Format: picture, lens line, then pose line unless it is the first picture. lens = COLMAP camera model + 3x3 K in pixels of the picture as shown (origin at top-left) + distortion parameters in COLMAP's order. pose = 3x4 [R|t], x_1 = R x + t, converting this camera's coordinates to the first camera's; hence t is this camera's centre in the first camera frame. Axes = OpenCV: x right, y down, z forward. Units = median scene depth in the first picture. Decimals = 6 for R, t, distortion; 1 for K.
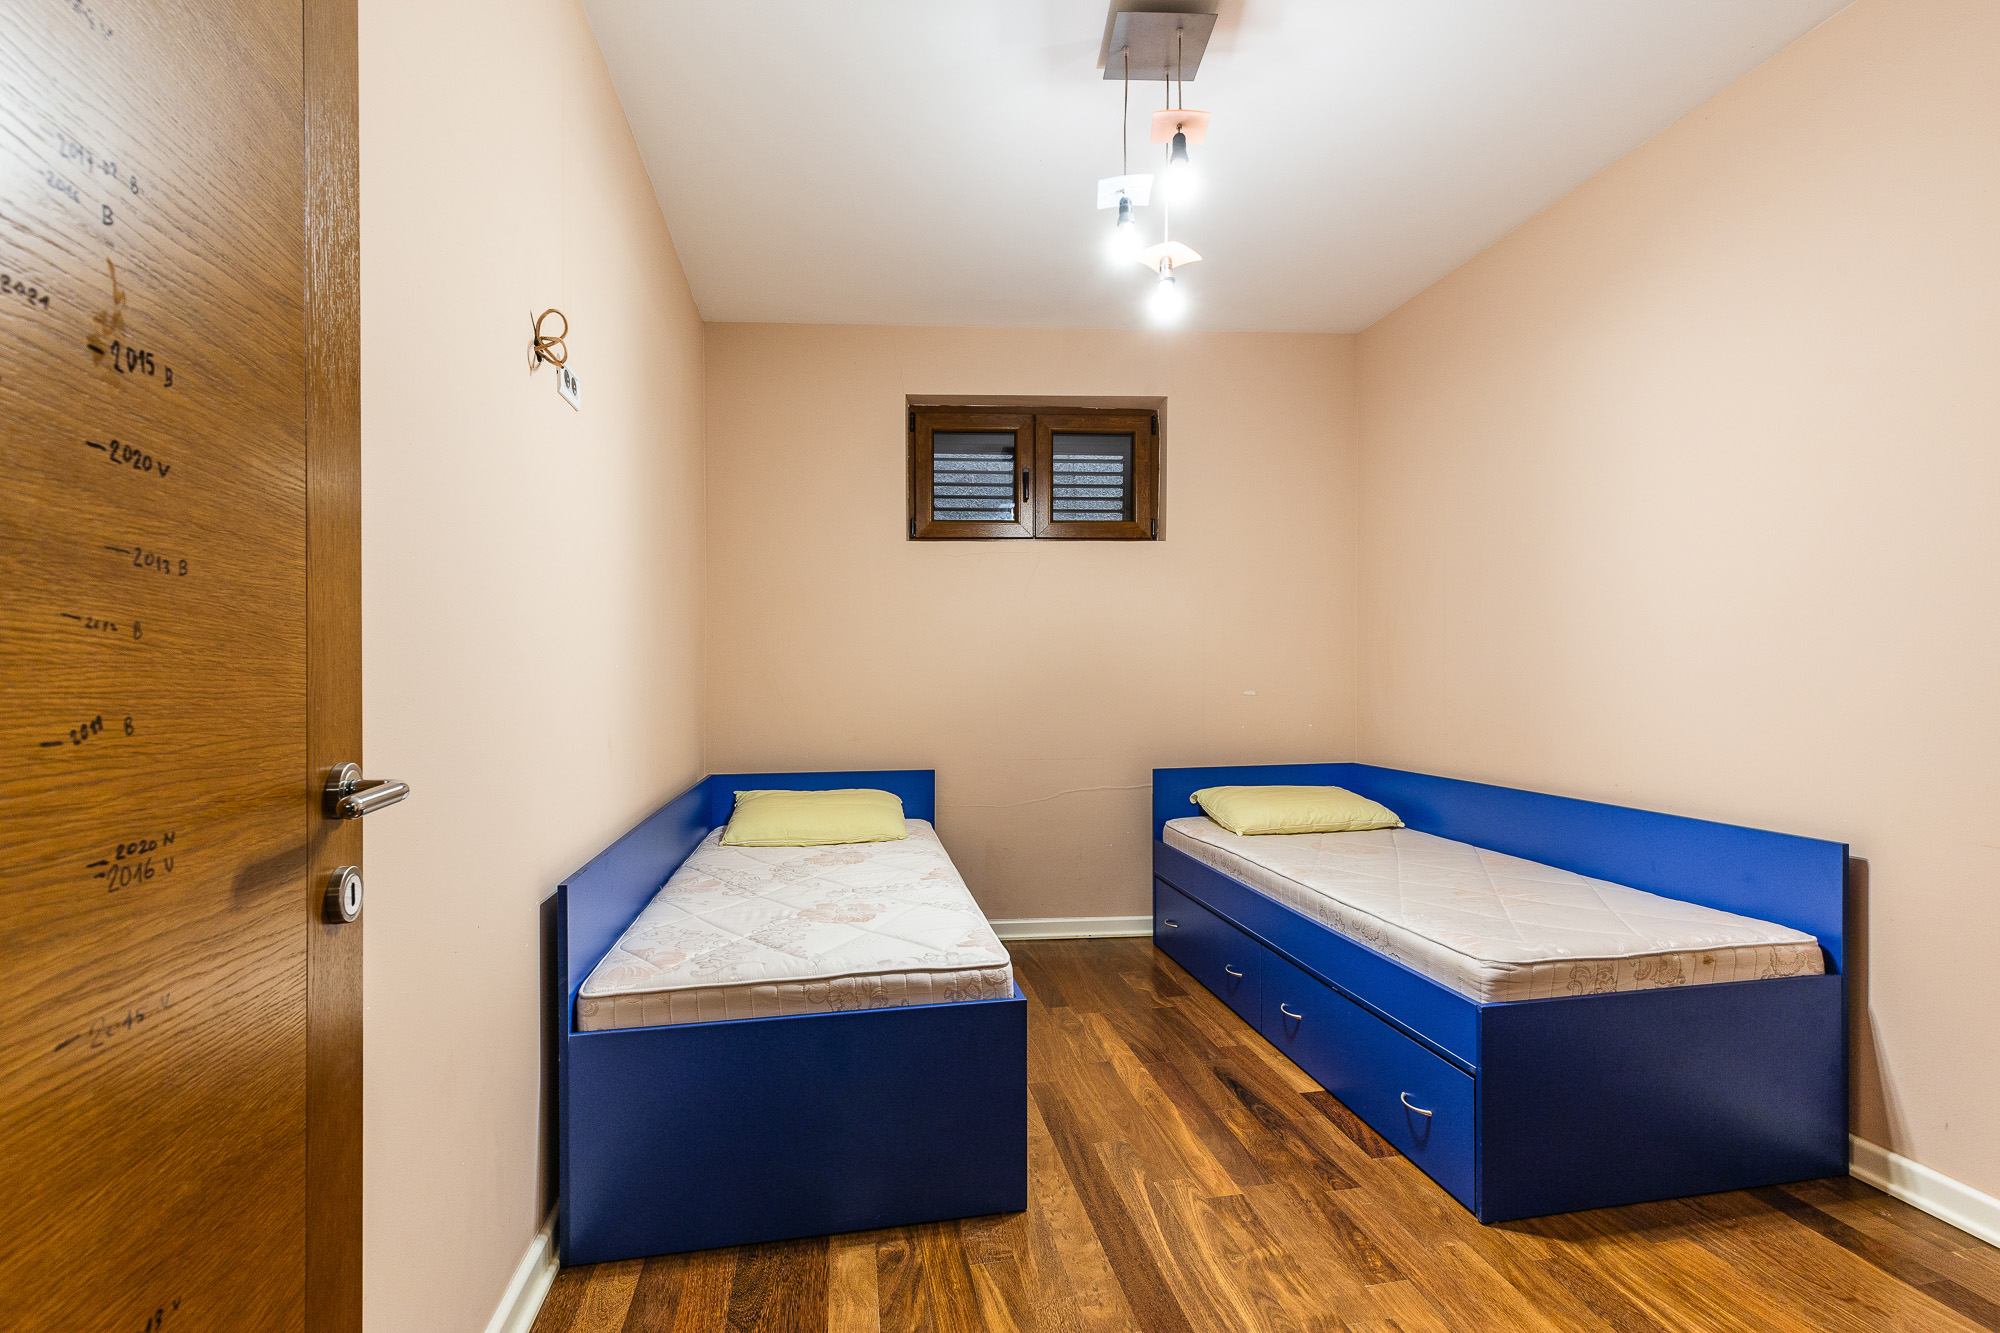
lens RADIAL K [[909.2, 0, 998.3], [0, 909.2, 675.4], [0, 0, 1]] dist [0.002204, 0.000083]
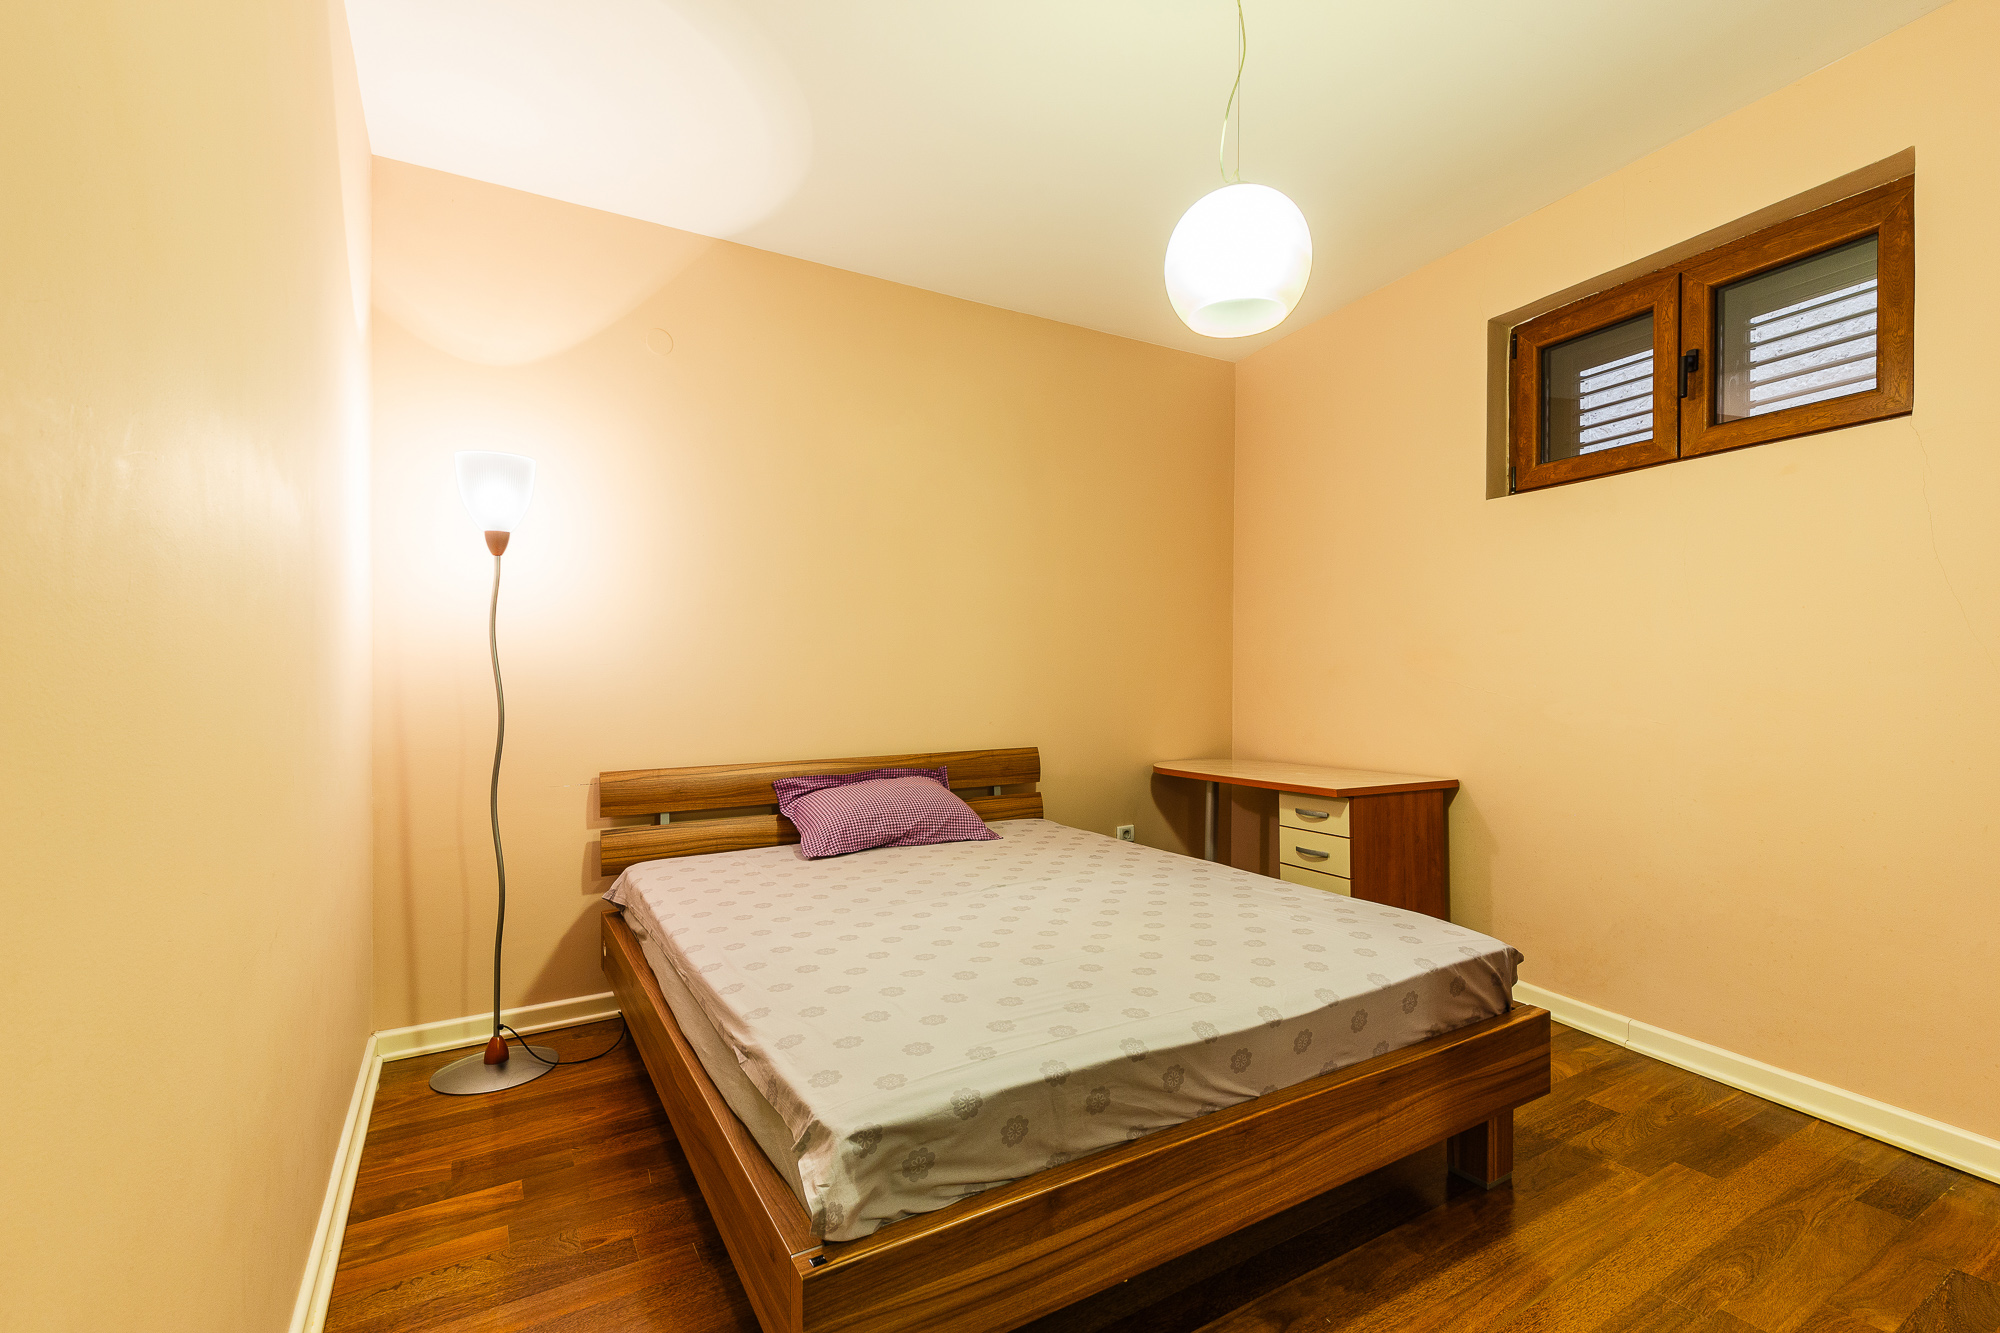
lens RADIAL K [[909.2, 0, 1000.1], [0, 909.2, 667.5], [0, 0, 1]] dist [0.002204, 0.000083]
pose [[0.356466, -0.001062, -0.934308, 0.469689], [0.003823, 0.999993, 0.000322, -0.002113], [0.934300, -0.003686, 0.356468, 0.291373]]
